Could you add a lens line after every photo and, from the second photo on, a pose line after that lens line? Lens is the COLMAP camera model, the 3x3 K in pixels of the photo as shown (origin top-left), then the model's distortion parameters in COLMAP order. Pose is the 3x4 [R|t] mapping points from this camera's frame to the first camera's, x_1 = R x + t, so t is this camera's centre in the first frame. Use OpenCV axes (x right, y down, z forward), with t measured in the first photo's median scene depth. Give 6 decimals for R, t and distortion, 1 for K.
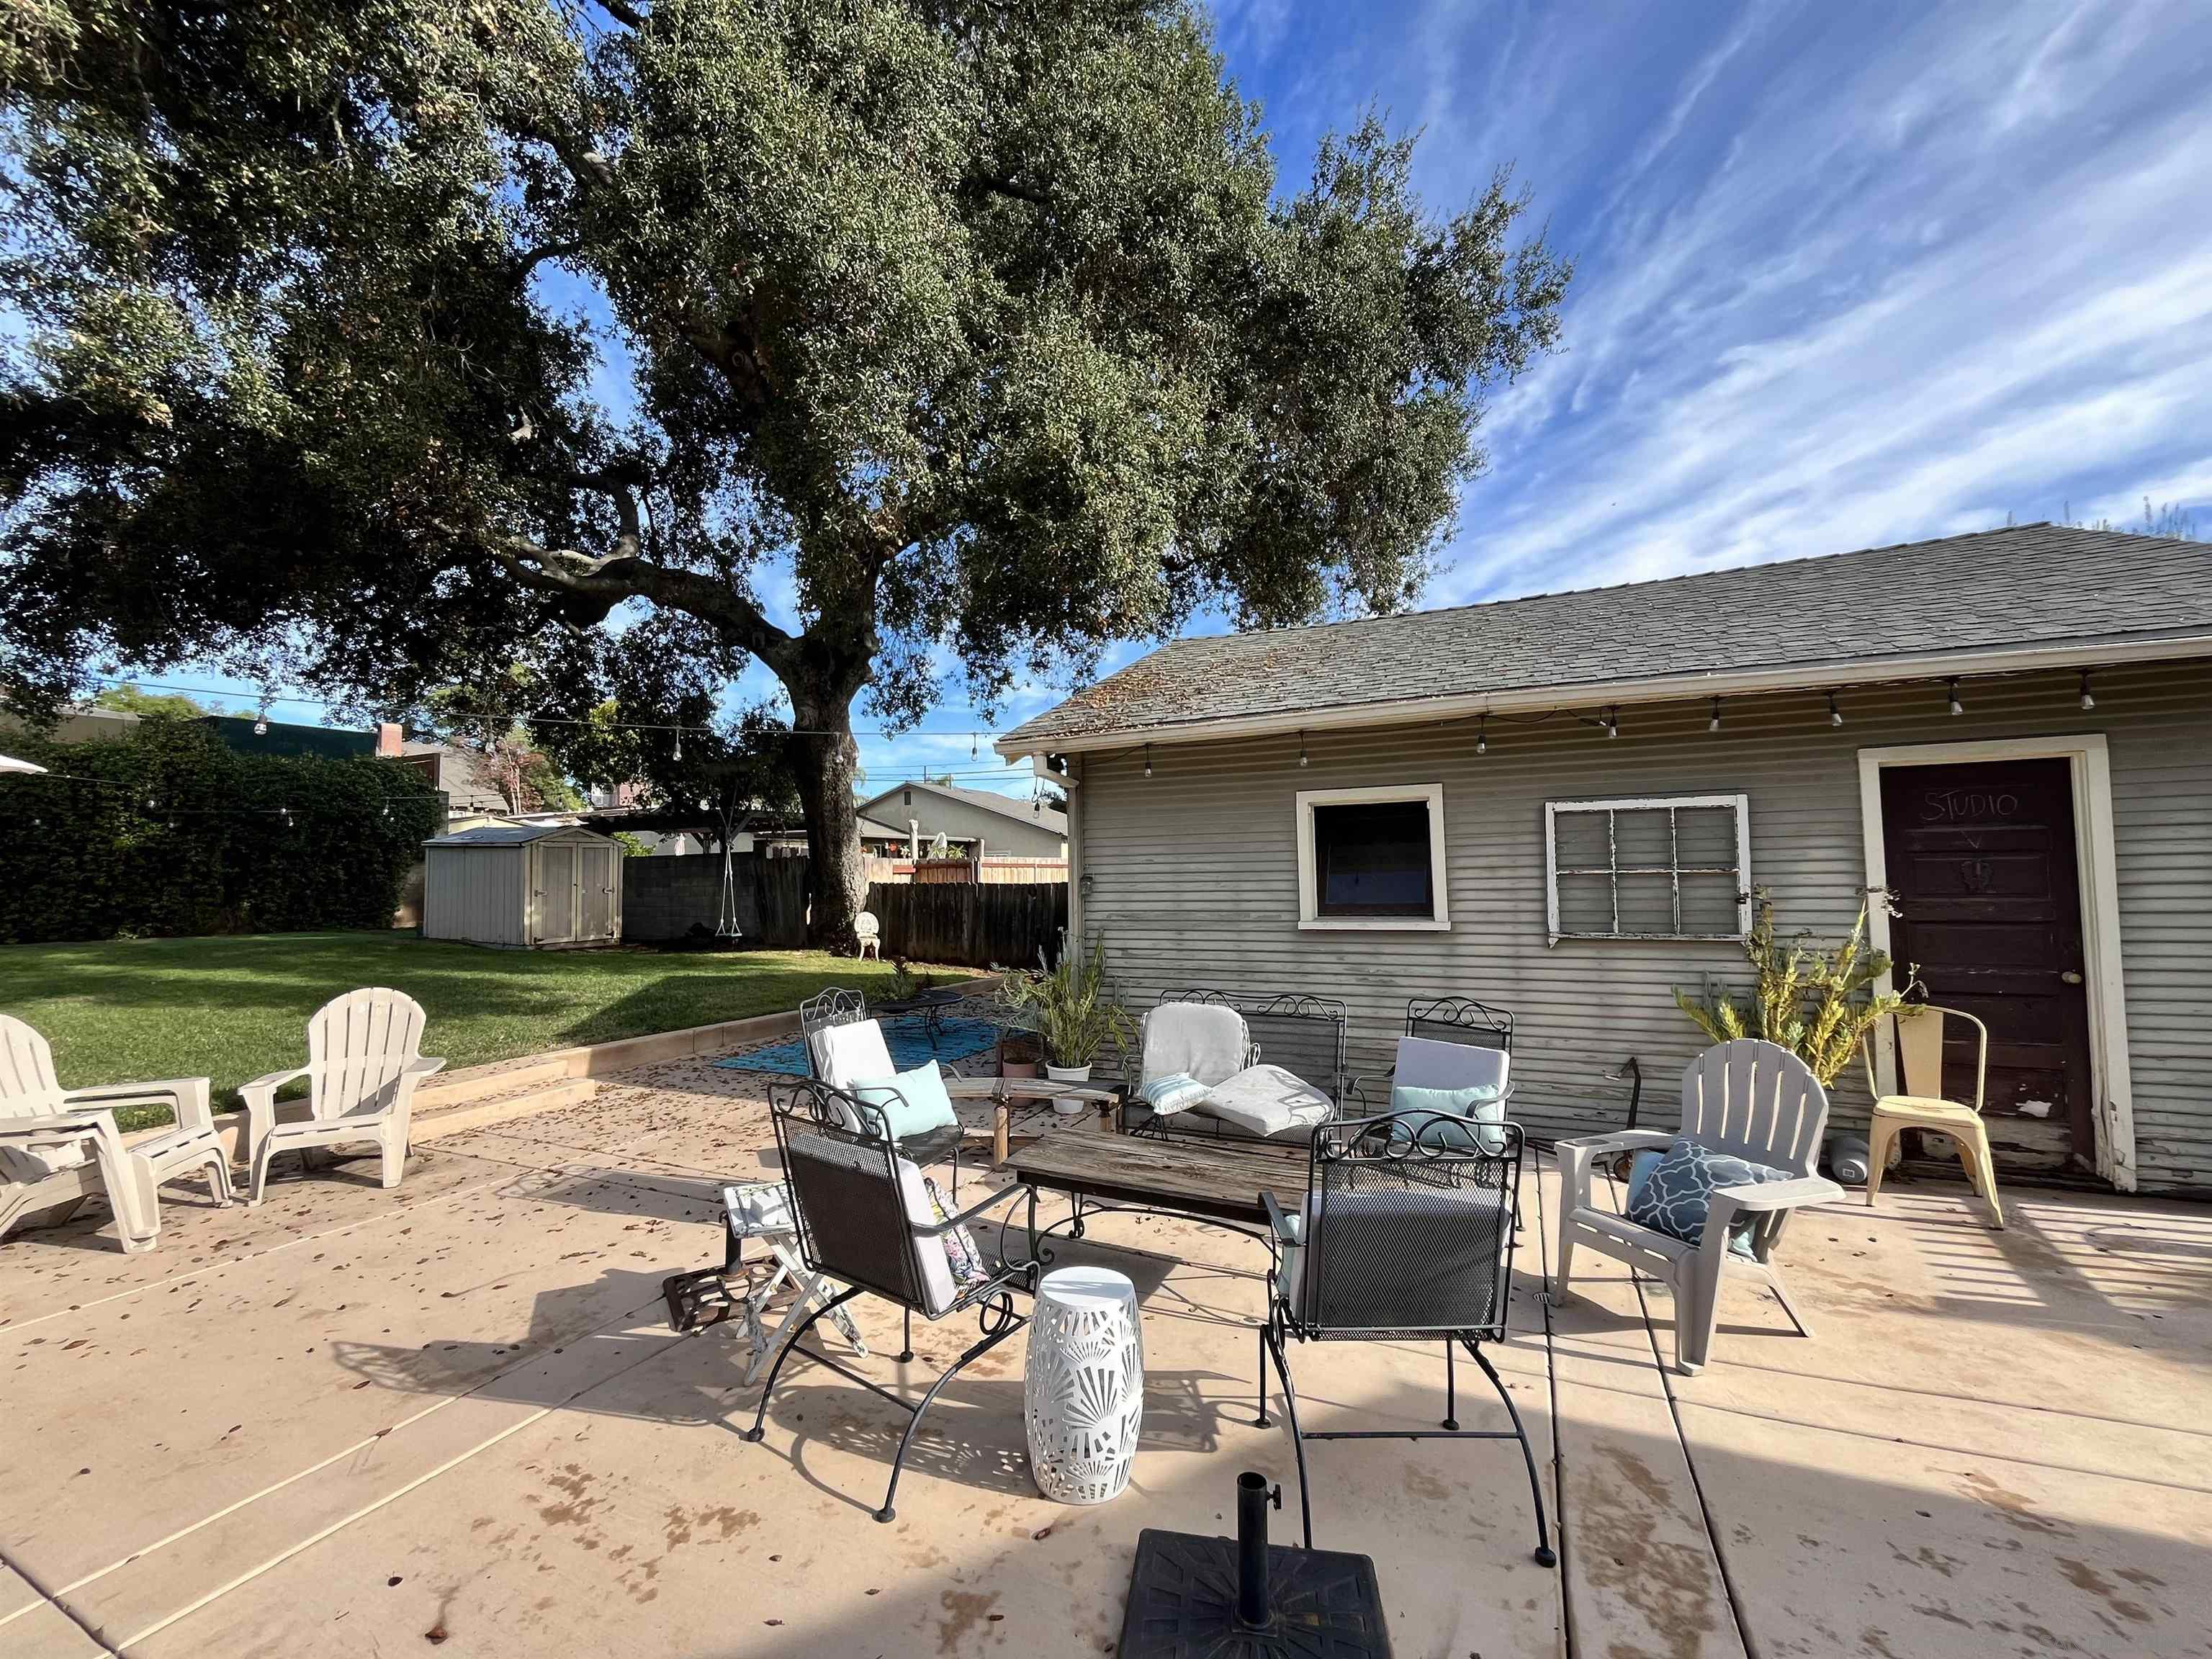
lens RADIAL K [[894.8, 0, 1101.3], [0, 894.8, 829.1], [0, 0, 1]] dist [-0.002450, -0.000267]
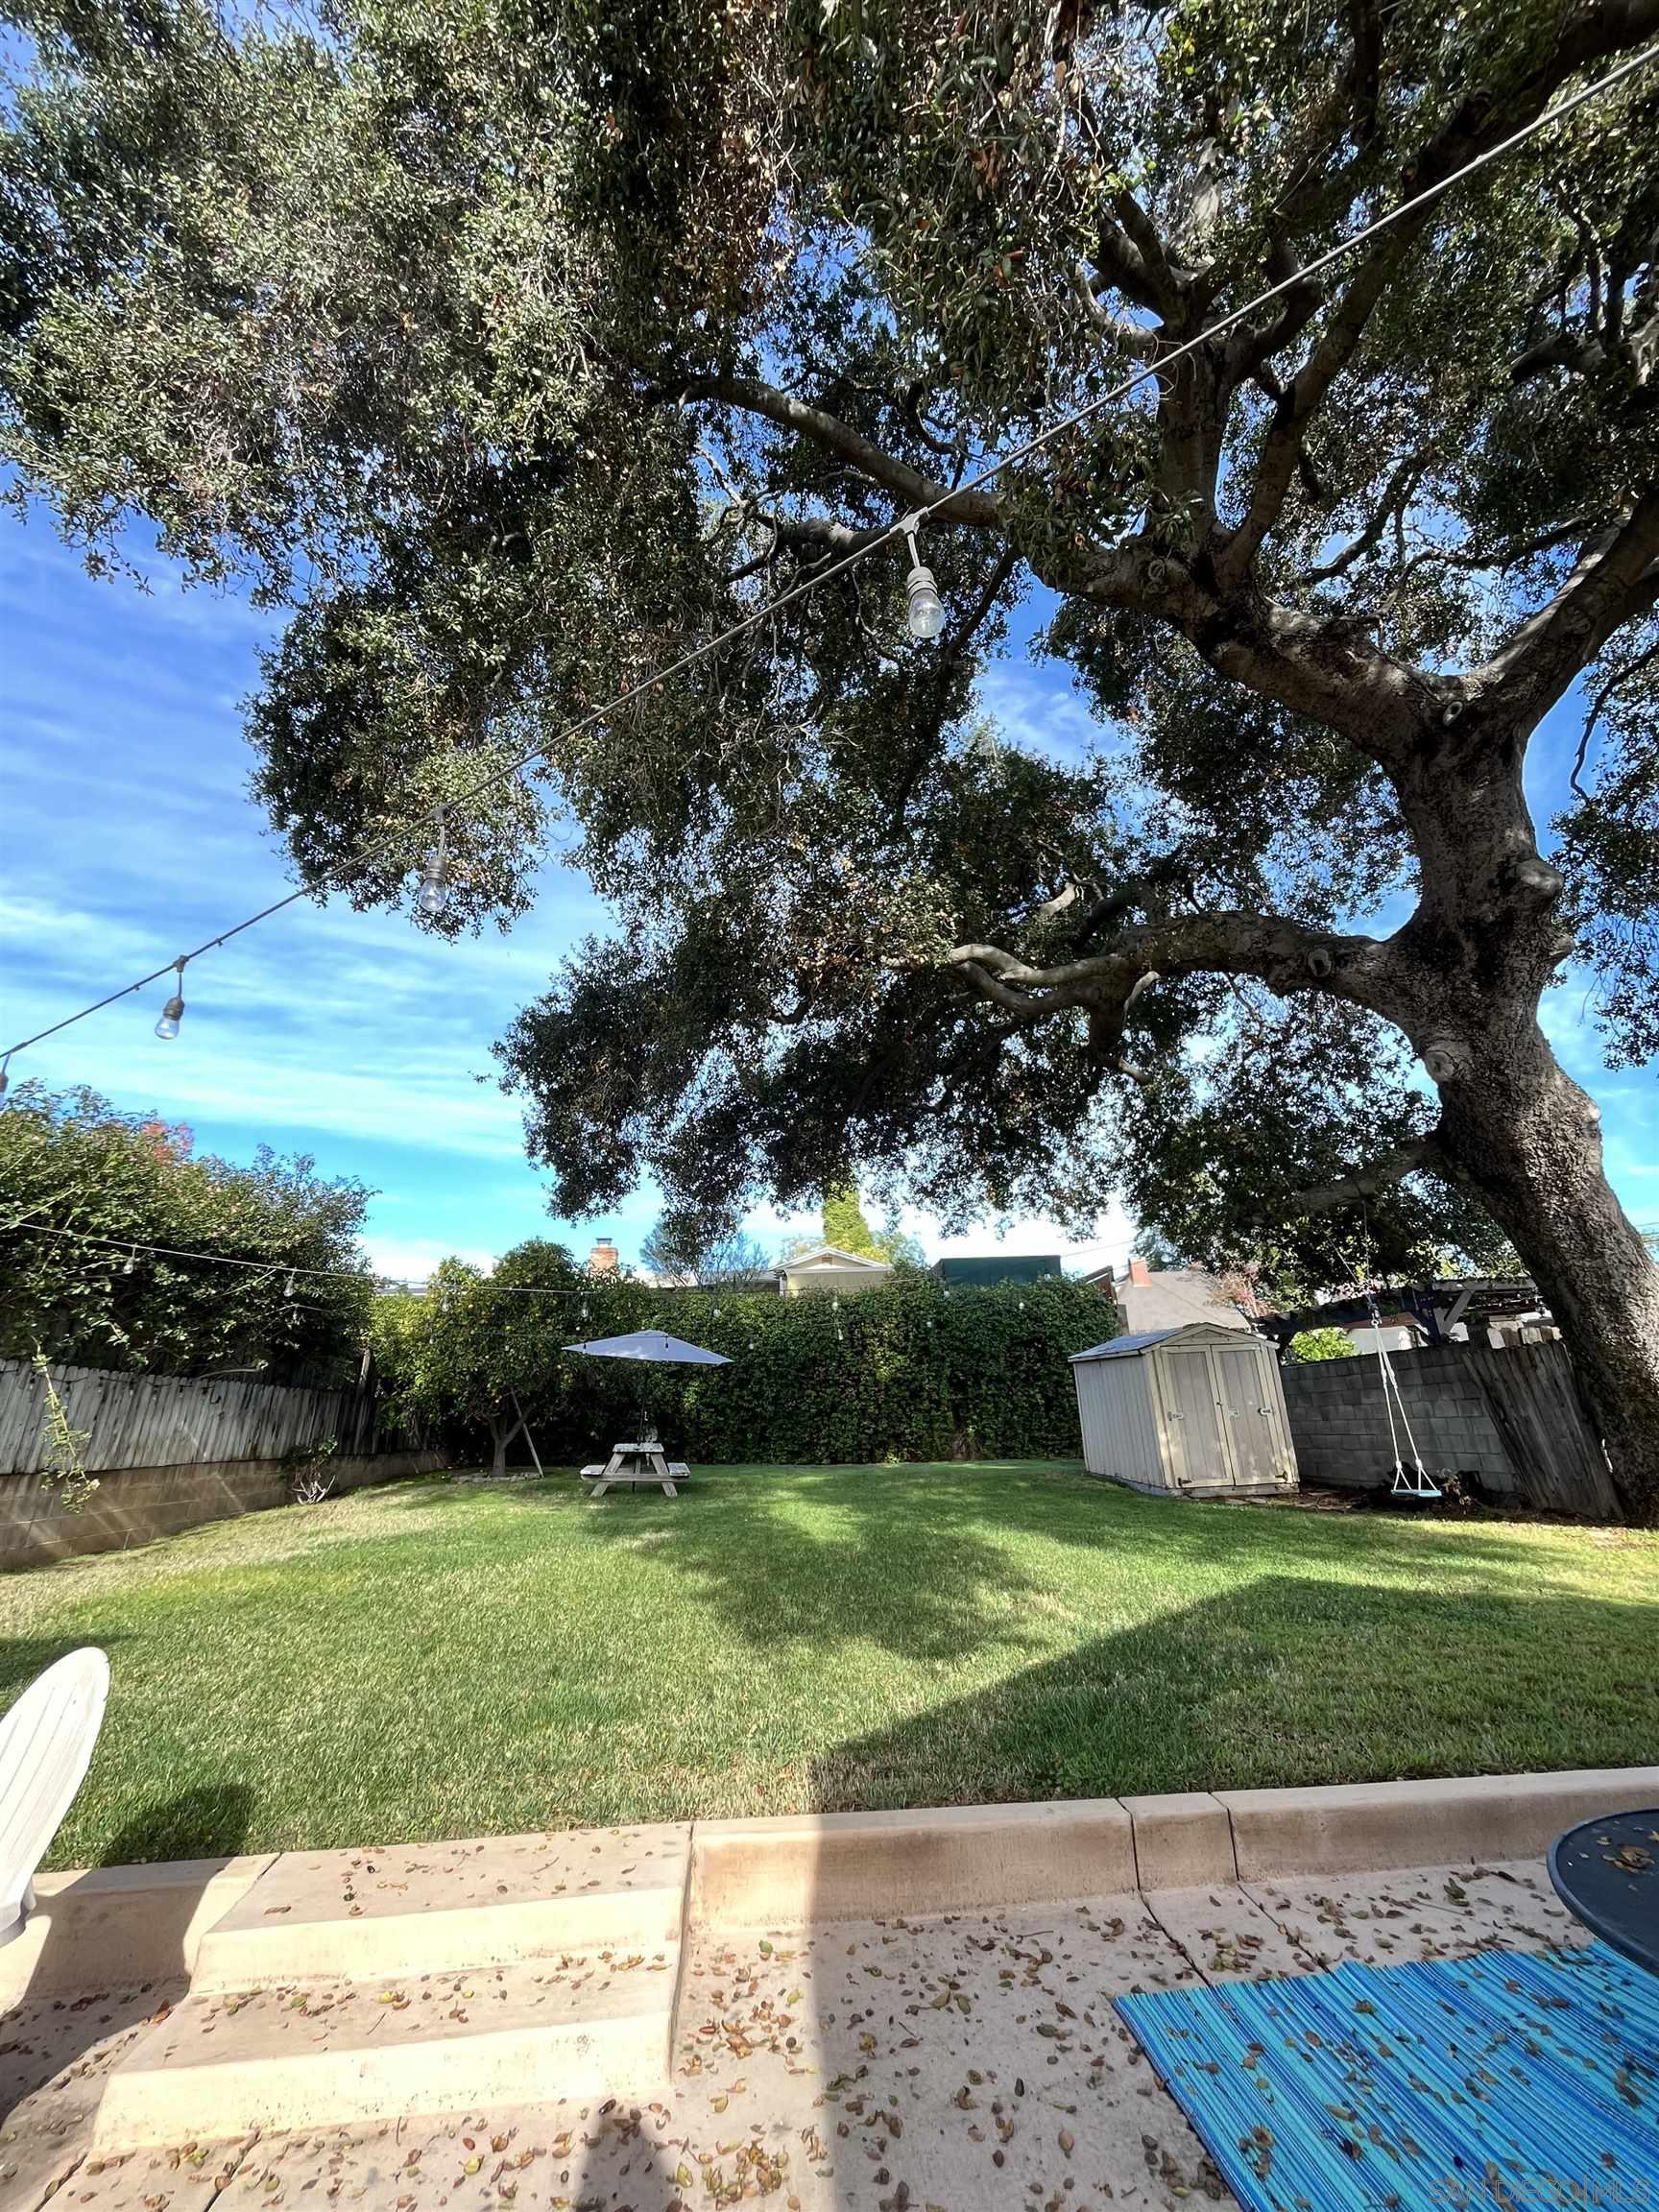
lens RADIAL K [[894.8, 0, 831.2], [0, 894.8, 1104.2], [0, 0, 1]] dist [-0.002450, -0.000267]
pose [[0.498209, -0.294740, -0.815424, -0.064088], [0.070956, 0.951155, -0.300448, 0.025525], [0.864149, 0.091827, 0.494788, 0.317131]]
